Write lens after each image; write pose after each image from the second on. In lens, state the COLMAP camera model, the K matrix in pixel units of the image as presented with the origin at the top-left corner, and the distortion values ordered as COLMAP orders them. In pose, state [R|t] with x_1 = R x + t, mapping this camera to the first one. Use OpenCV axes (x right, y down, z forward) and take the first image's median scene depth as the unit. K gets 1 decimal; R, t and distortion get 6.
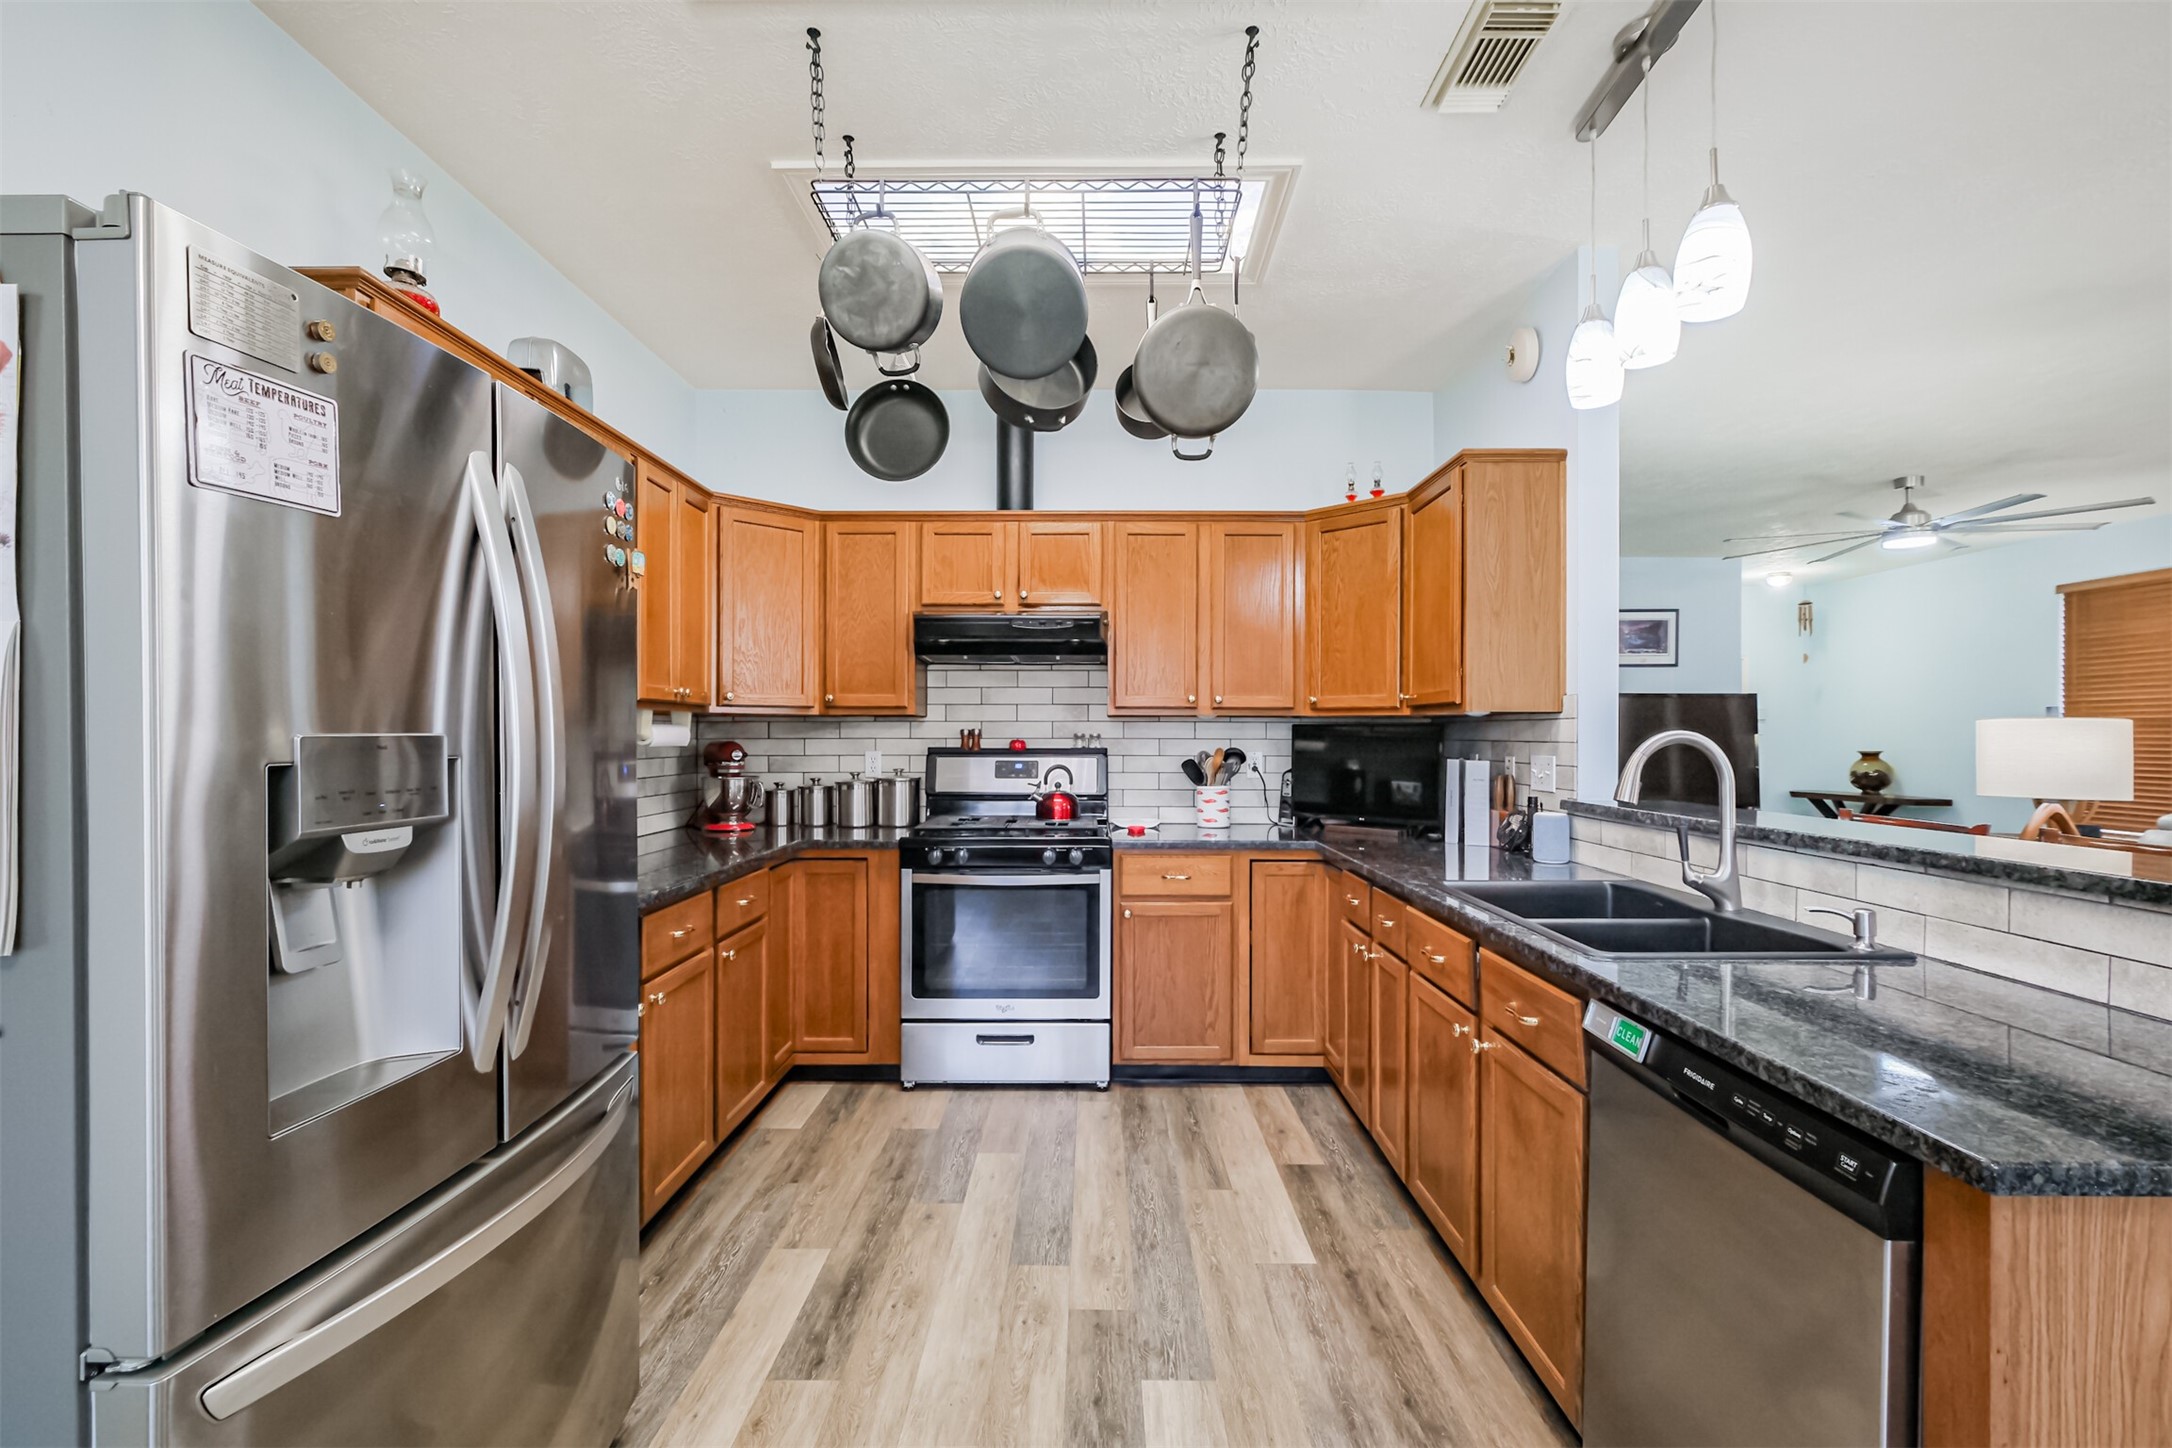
lens RADIAL K [[966.3, 0, 1091.2], [0, 966.3, 736.3], [0, 0, 1]] dist [0.000875, 0.000120]
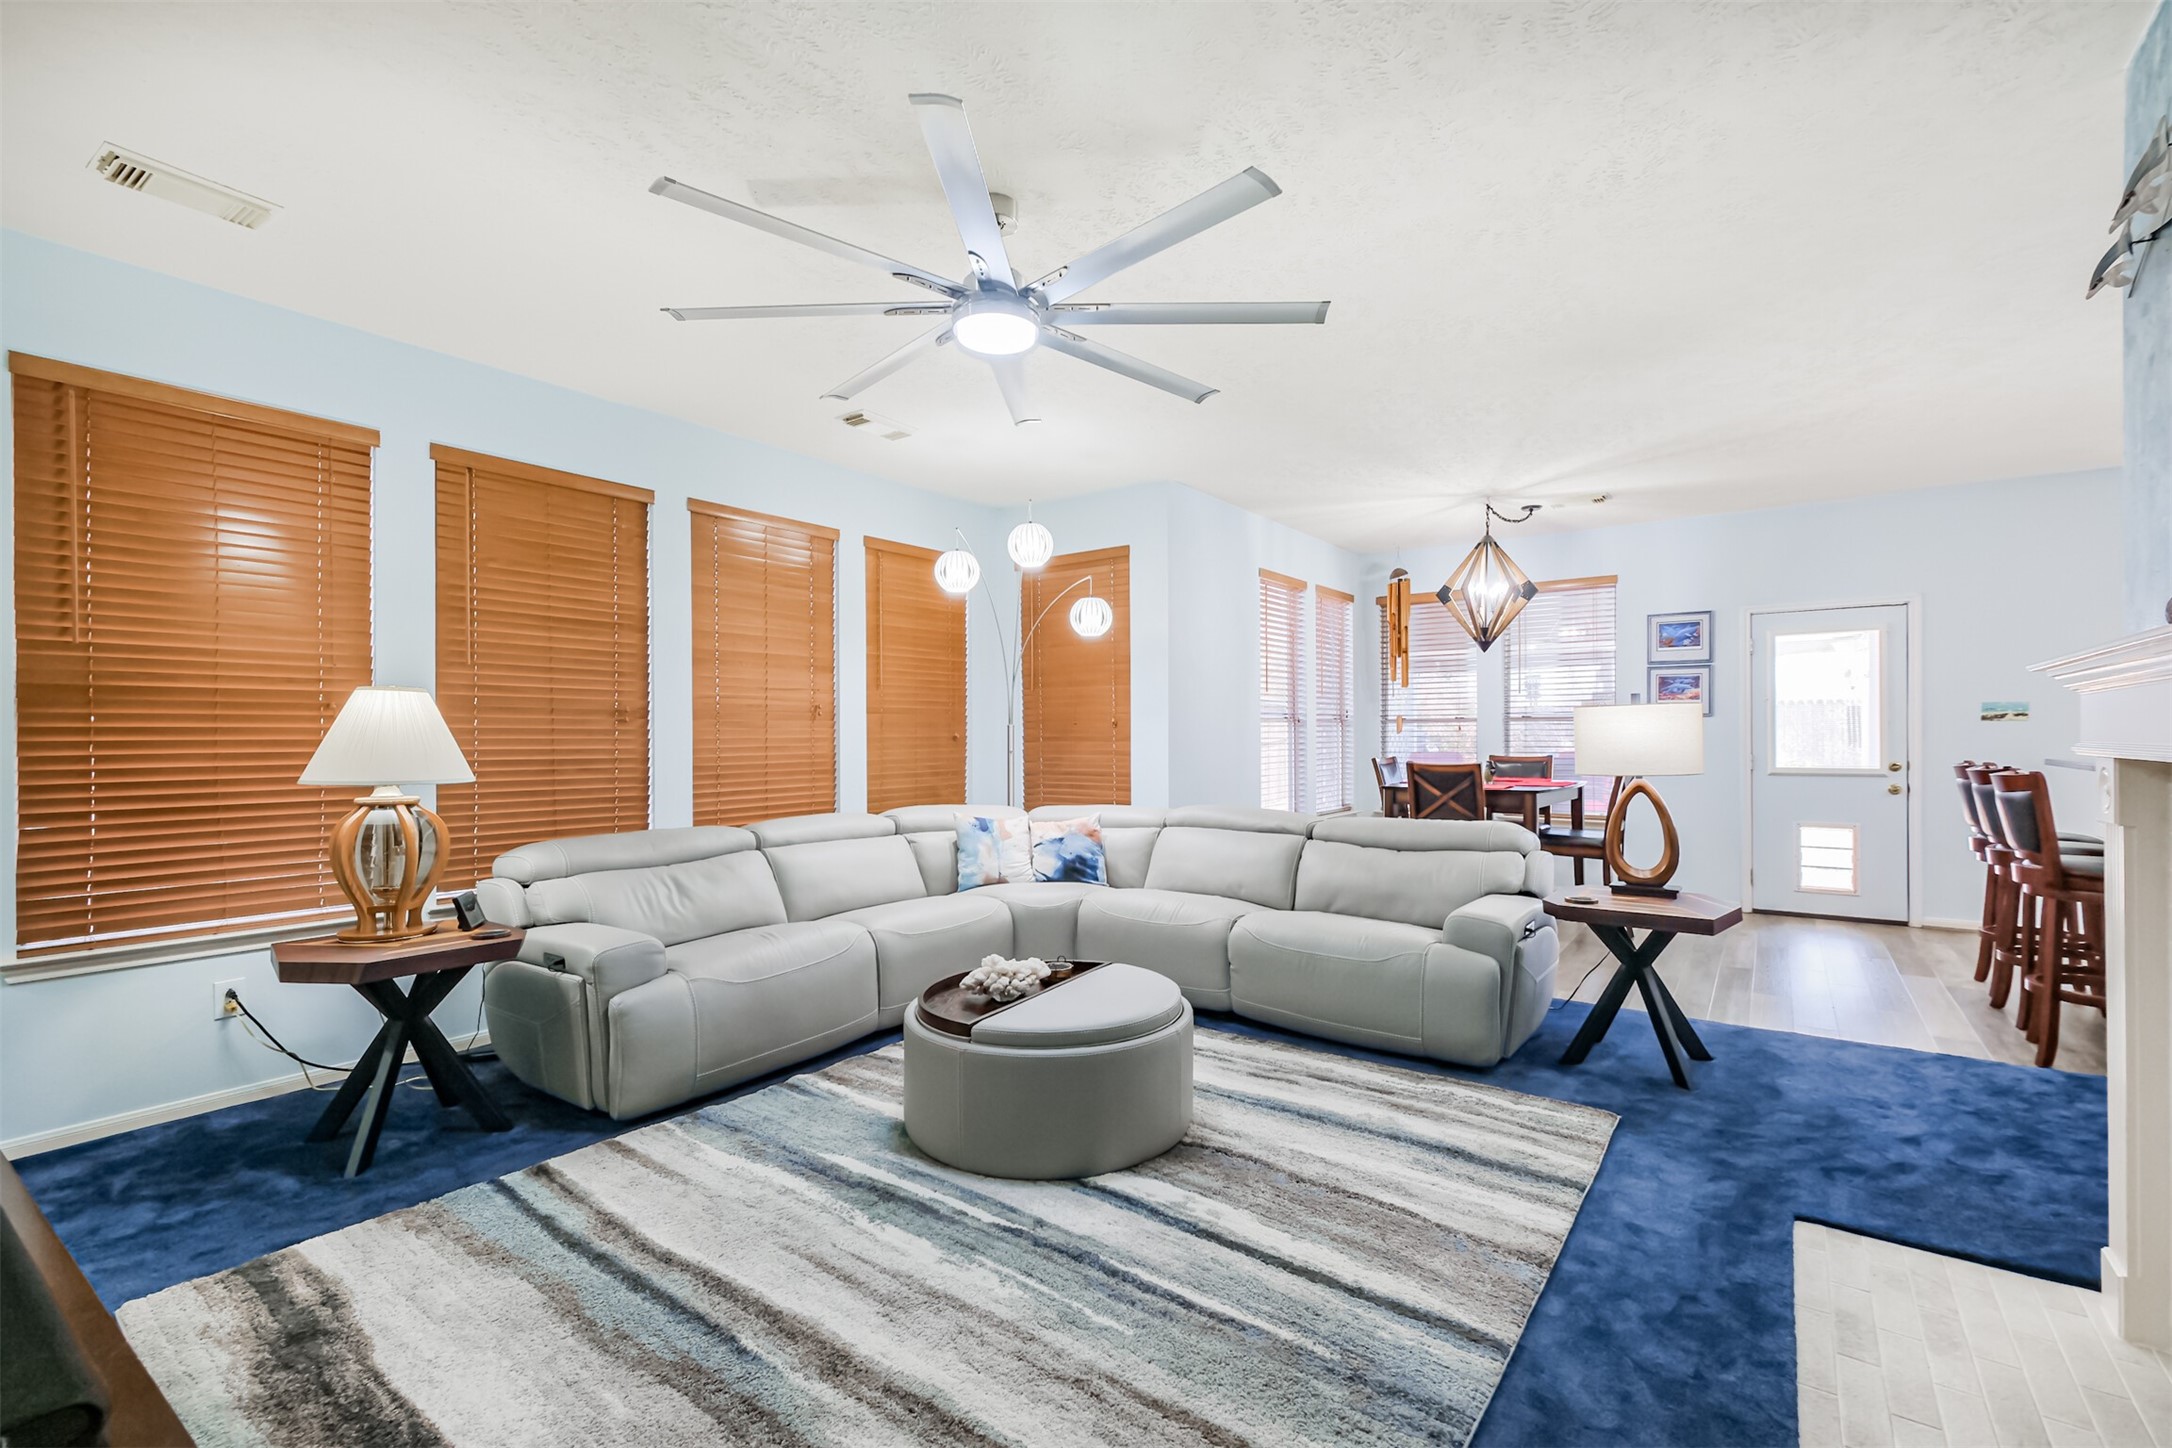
lens RADIAL K [[945.5, 0, 1088.5], [0, 945.5, 734.6], [0, 0, 1]] dist [0.010281, 0.000119]
pose [[-0.807990, -0.000593, 0.589197, 0.733375], [0.003750, 0.999974, 0.006148, 0.006771], [-0.589185, 0.007177, -0.807966, 1.950580]]
